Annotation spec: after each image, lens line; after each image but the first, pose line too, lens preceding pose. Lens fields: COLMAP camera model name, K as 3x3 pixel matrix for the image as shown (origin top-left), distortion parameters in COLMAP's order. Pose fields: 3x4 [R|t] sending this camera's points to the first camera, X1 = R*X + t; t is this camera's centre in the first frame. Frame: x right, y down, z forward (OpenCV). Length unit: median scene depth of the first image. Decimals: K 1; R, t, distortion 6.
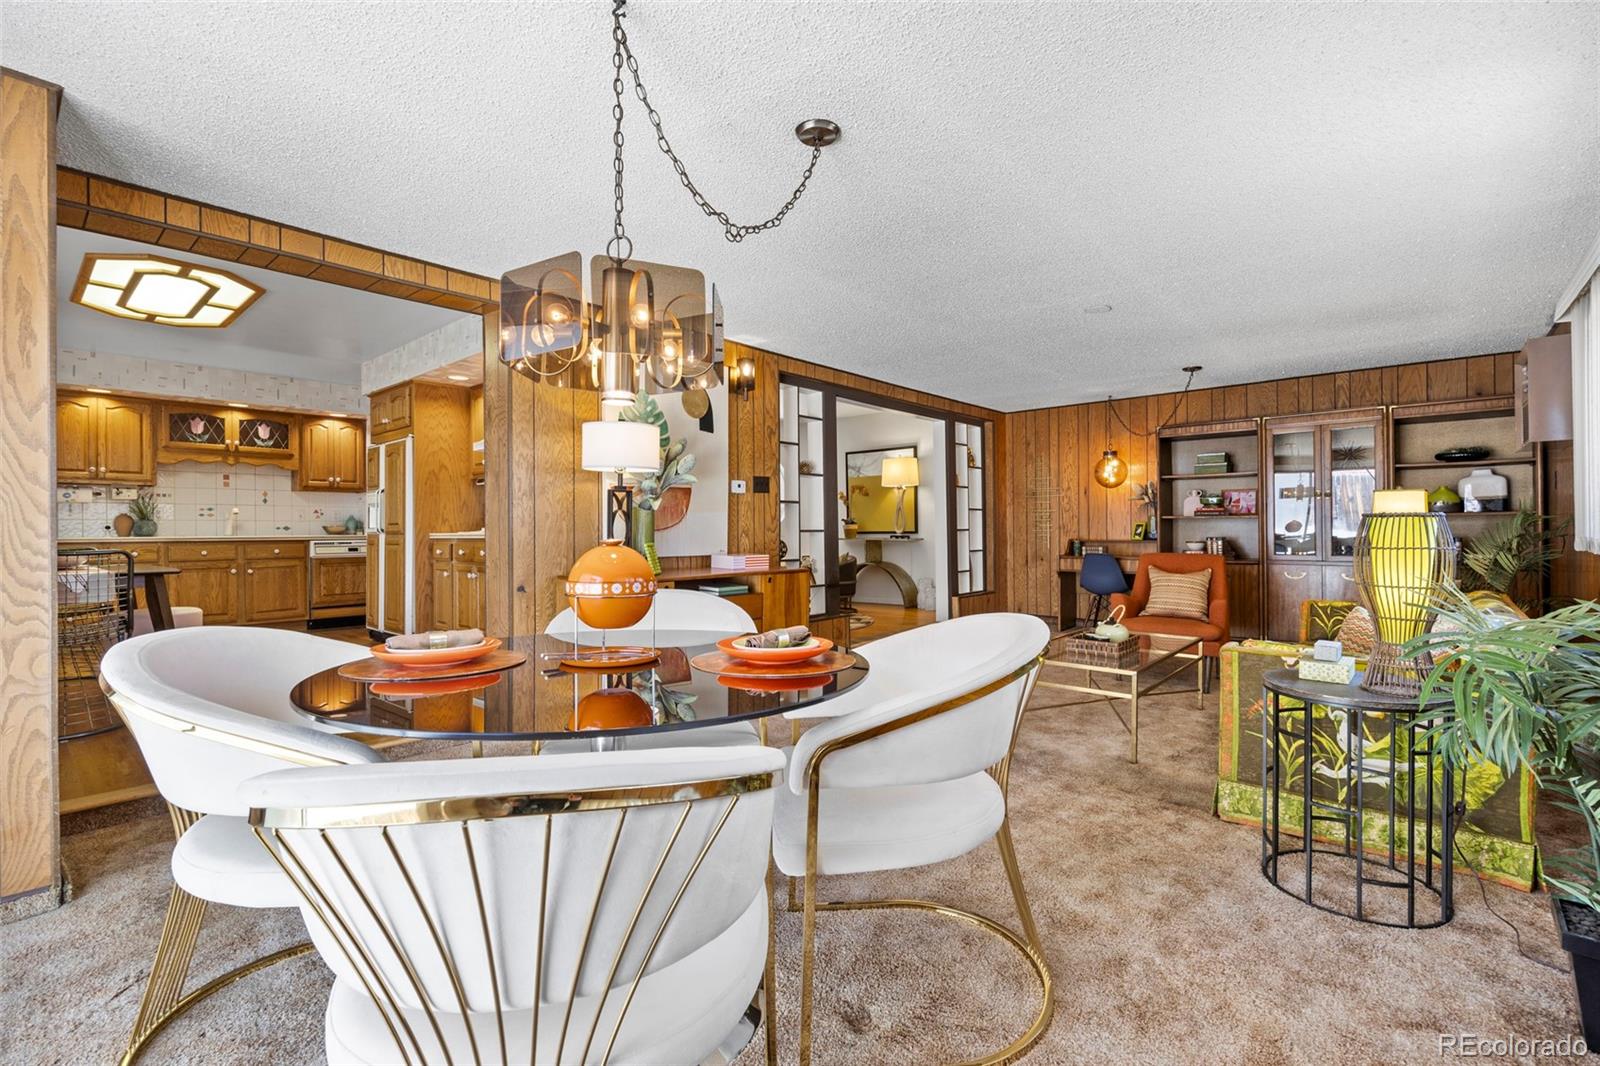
lens RADIAL K [[725.3, 0, 801.9], [0, 725.3, 524.4], [0, 0, 1]] dist [-0.001318, -0.000087]
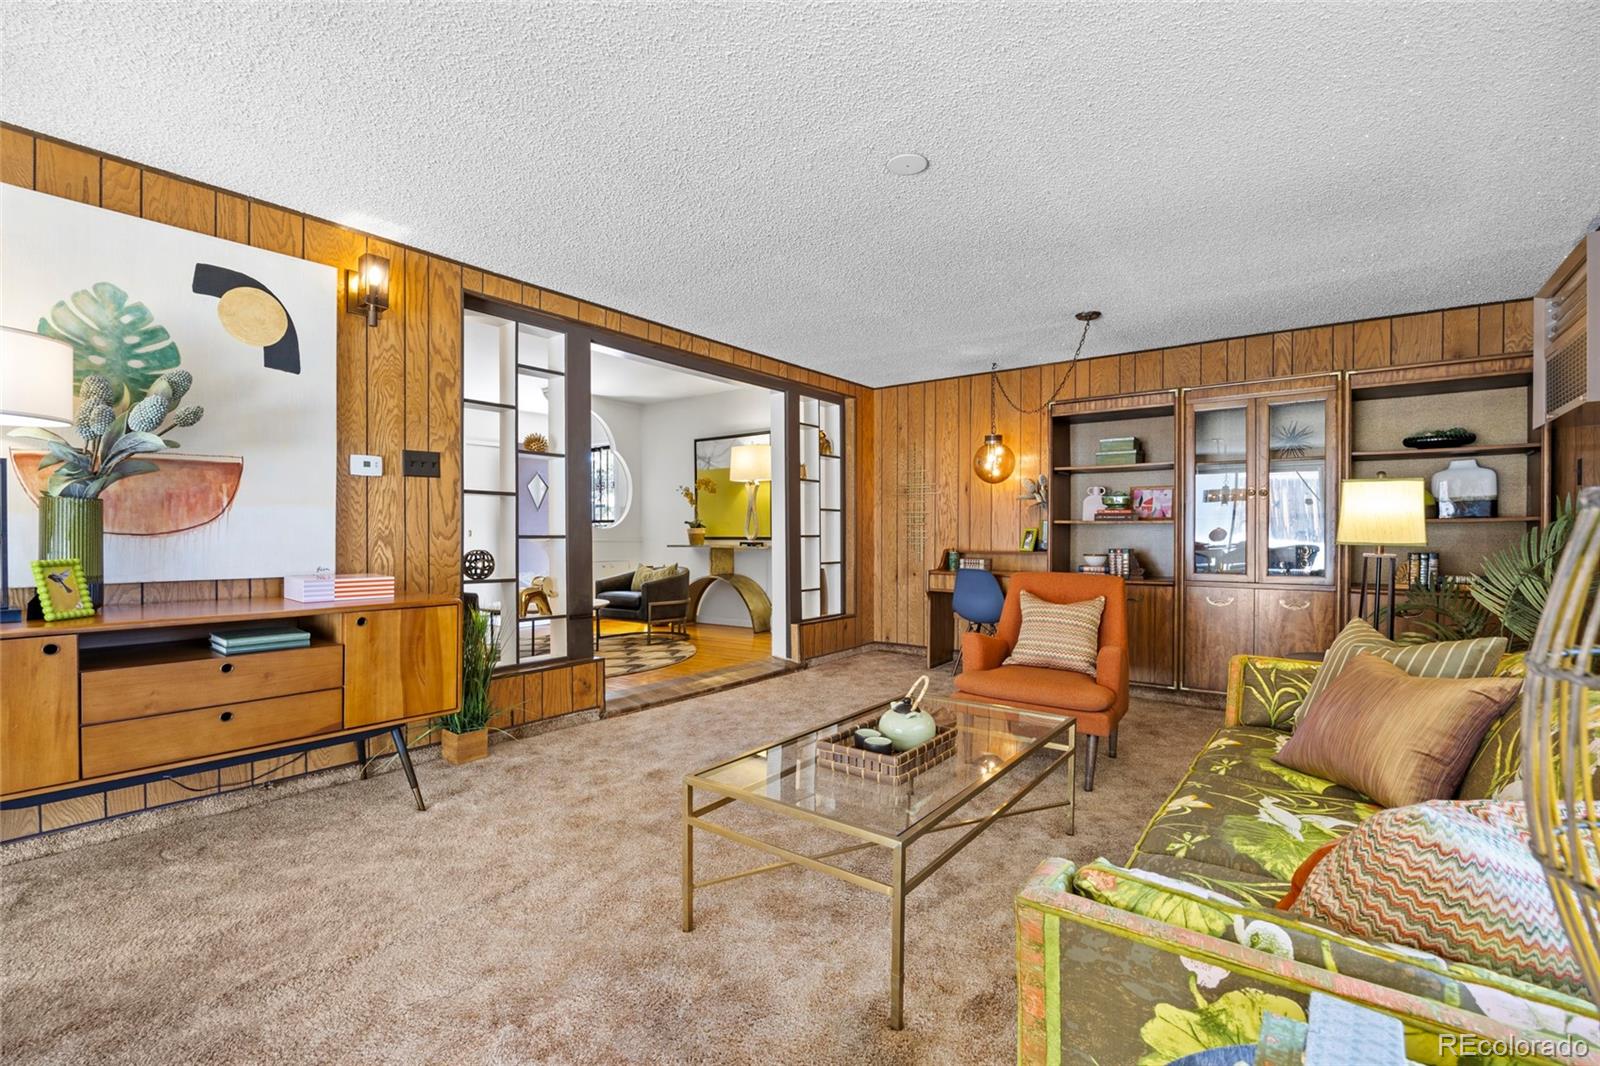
lens RADIAL K [[723.0, 0, 802.0], [0, 723.0, 538.2], [0, 0, 1]] dist [-0.014626, 0.000101]
pose [[0.997347, 0.007359, 0.072418, 0.179210], [-0.008379, 0.999870, 0.013791, -0.001101], [-0.072307, -0.014361, 0.997279, 0.266360]]
